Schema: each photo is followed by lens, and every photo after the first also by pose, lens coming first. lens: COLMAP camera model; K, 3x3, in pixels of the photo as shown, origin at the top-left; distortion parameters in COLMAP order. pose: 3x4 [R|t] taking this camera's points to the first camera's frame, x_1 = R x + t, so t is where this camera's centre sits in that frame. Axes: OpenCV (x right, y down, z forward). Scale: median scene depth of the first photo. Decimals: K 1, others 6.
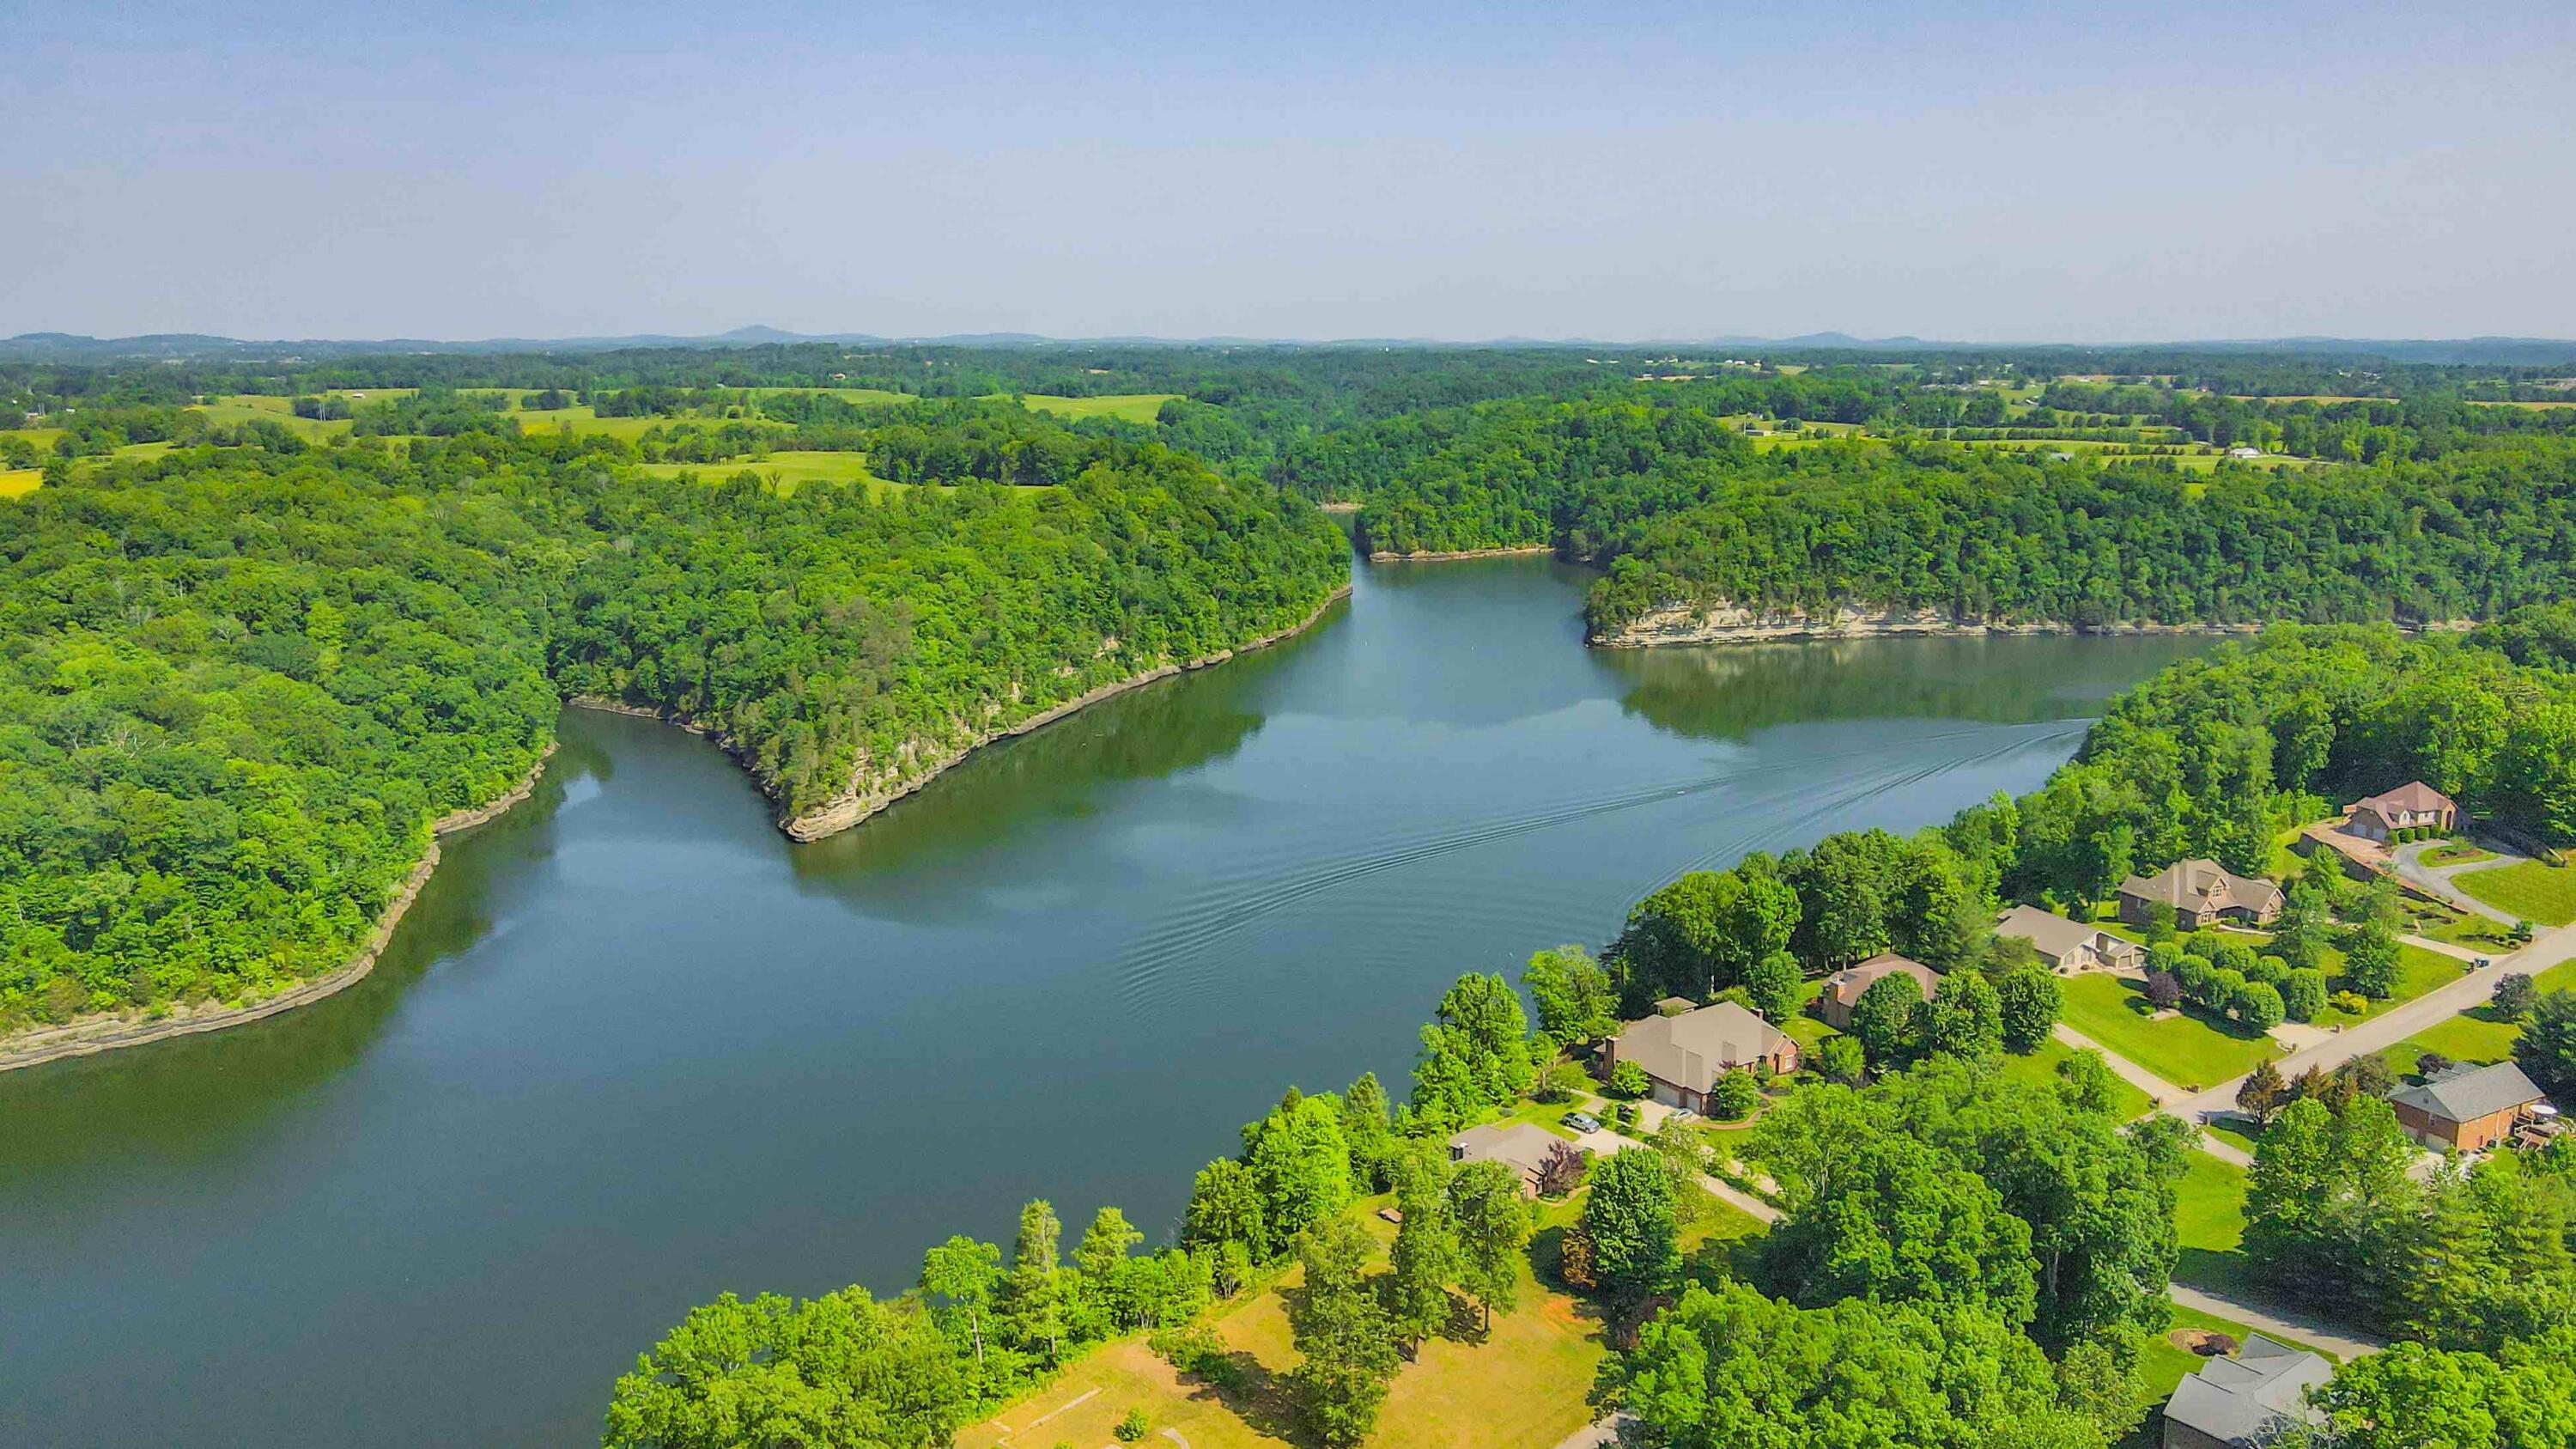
lens RADIAL K [[1985.9, 0, 1288.0], [0, 1985.9, 724.5], [0, 0, 1]] dist [-0.010243, 0.058527]
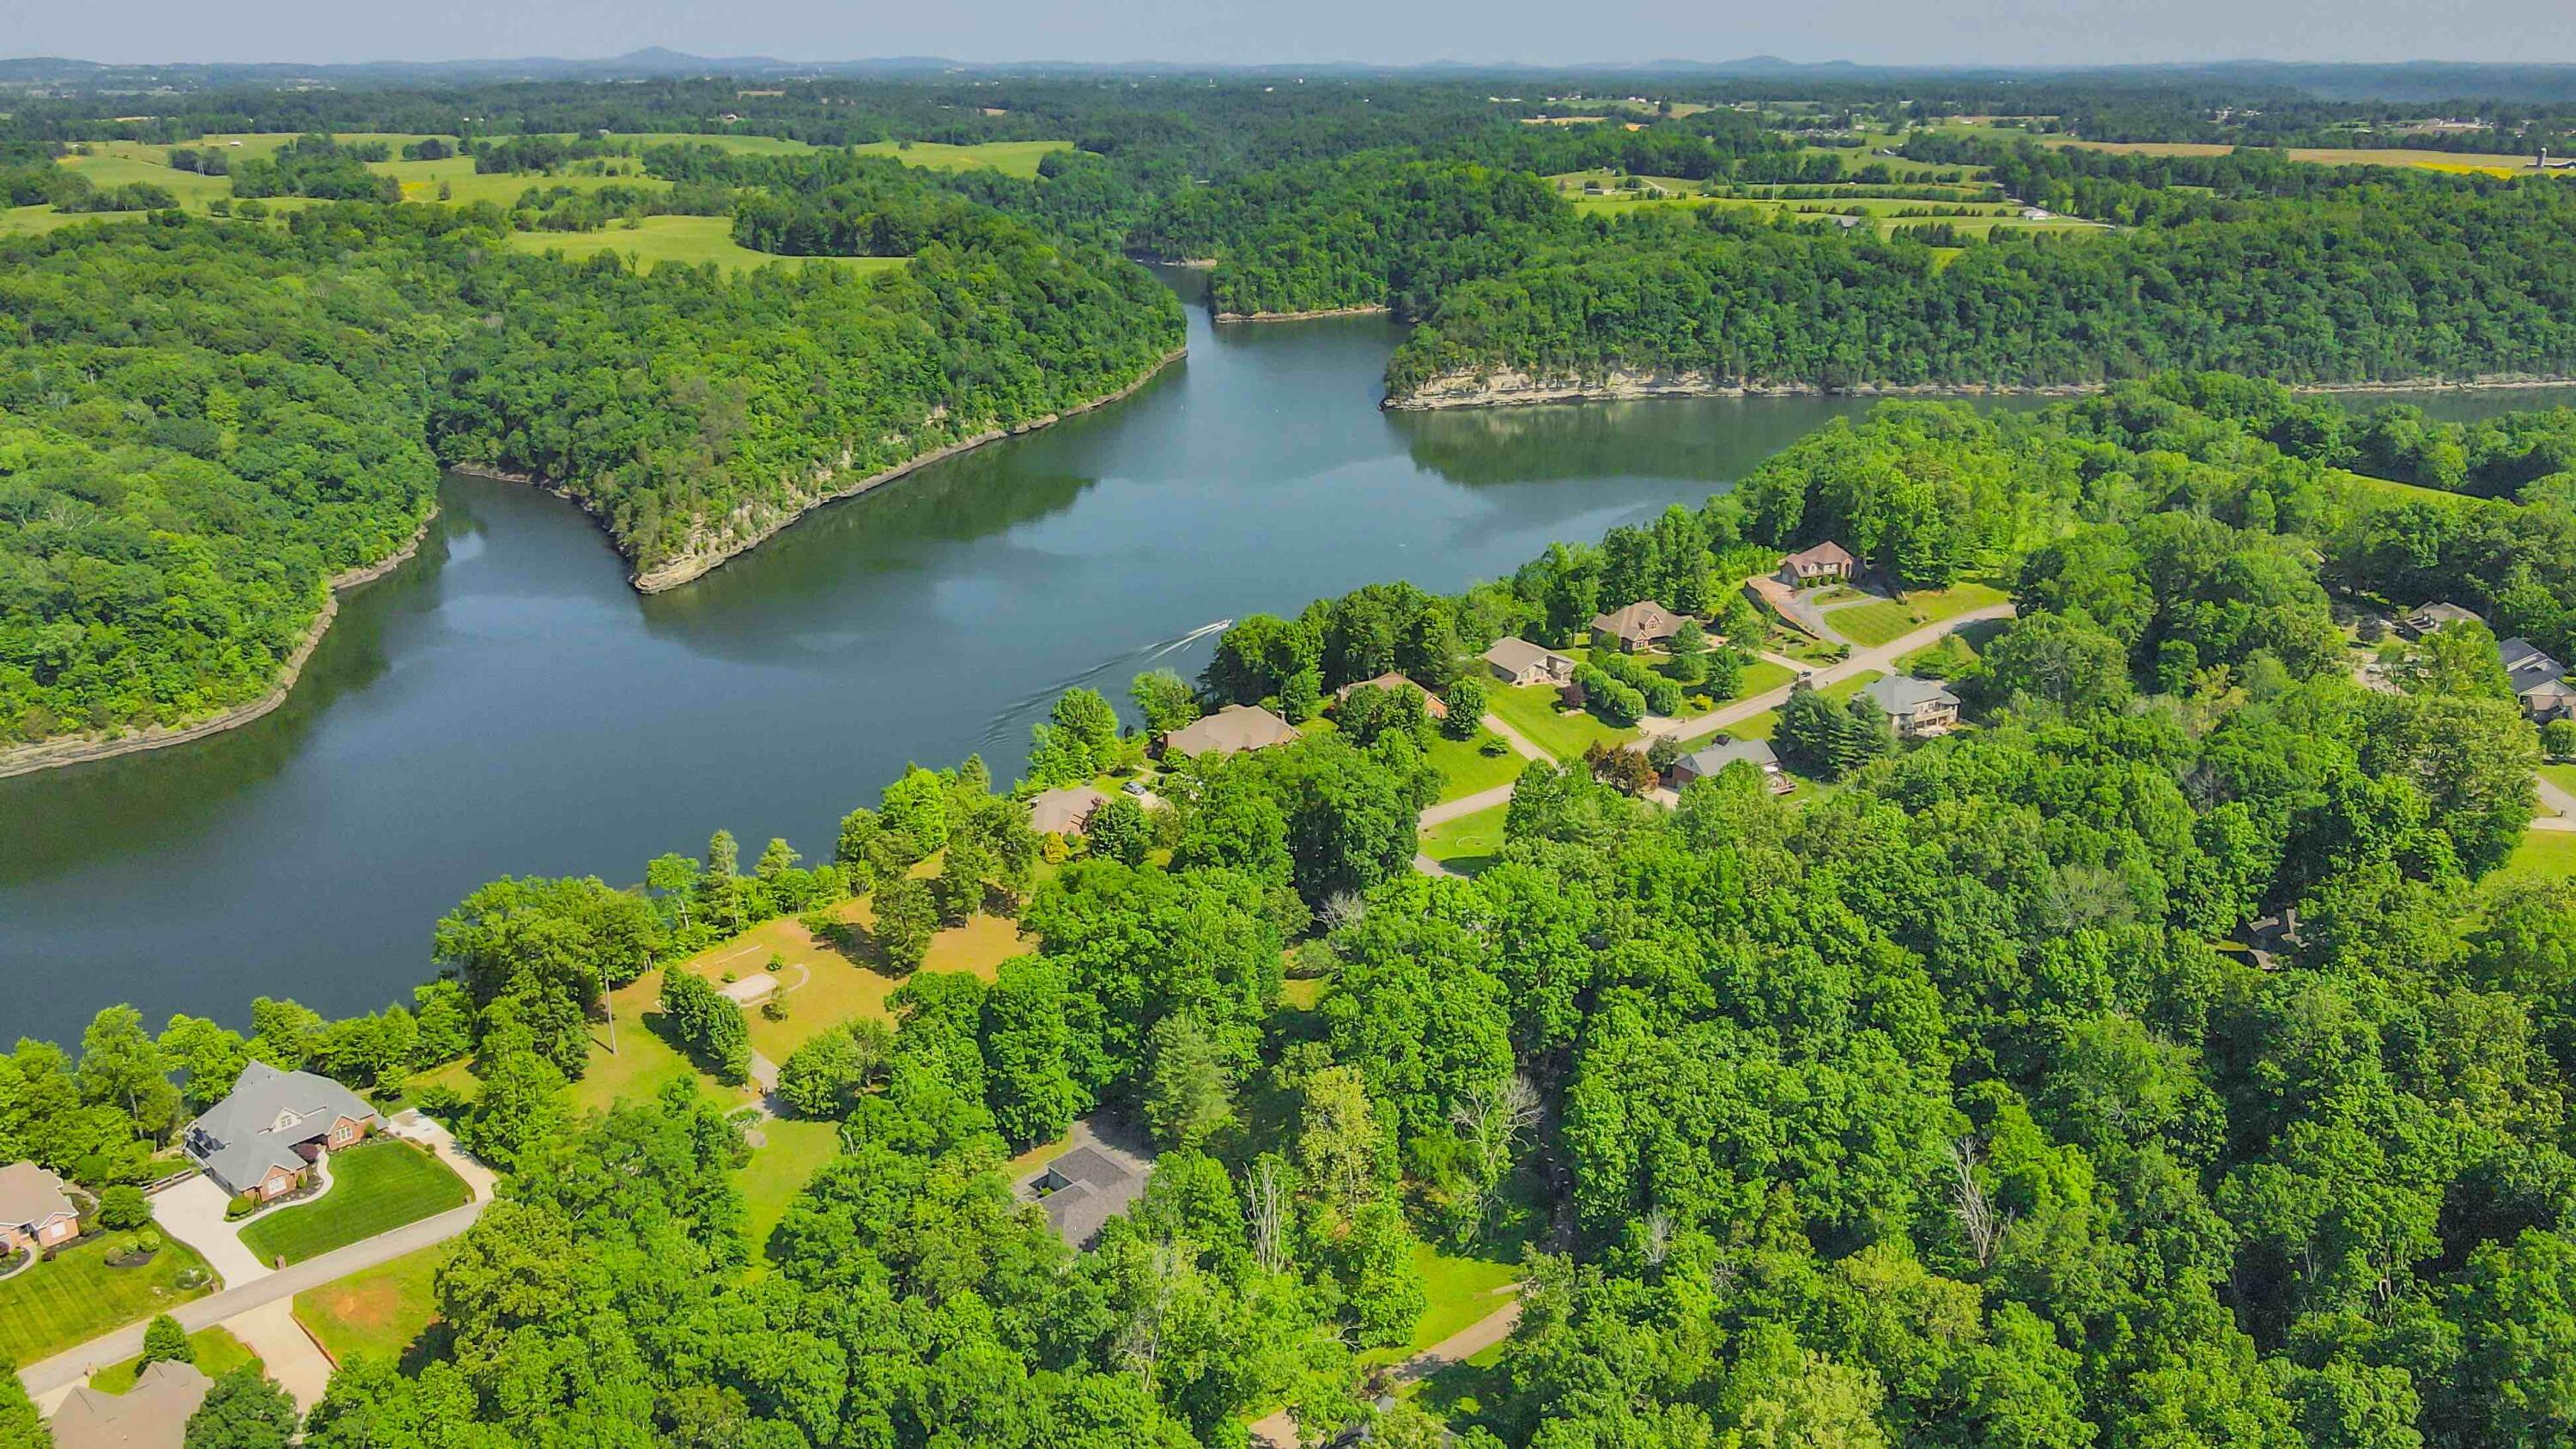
lens RADIAL K [[1985.9, 0, 1288.0], [0, 1985.9, 724.5], [0, 0, 1]] dist [-0.010243, 0.058527]
pose [[0.999366, -0.010645, 0.033989, 0.078889], [0.006124, 0.991436, 0.130446, -0.012911], [-0.035086, -0.130155, 0.990873, -0.162997]]
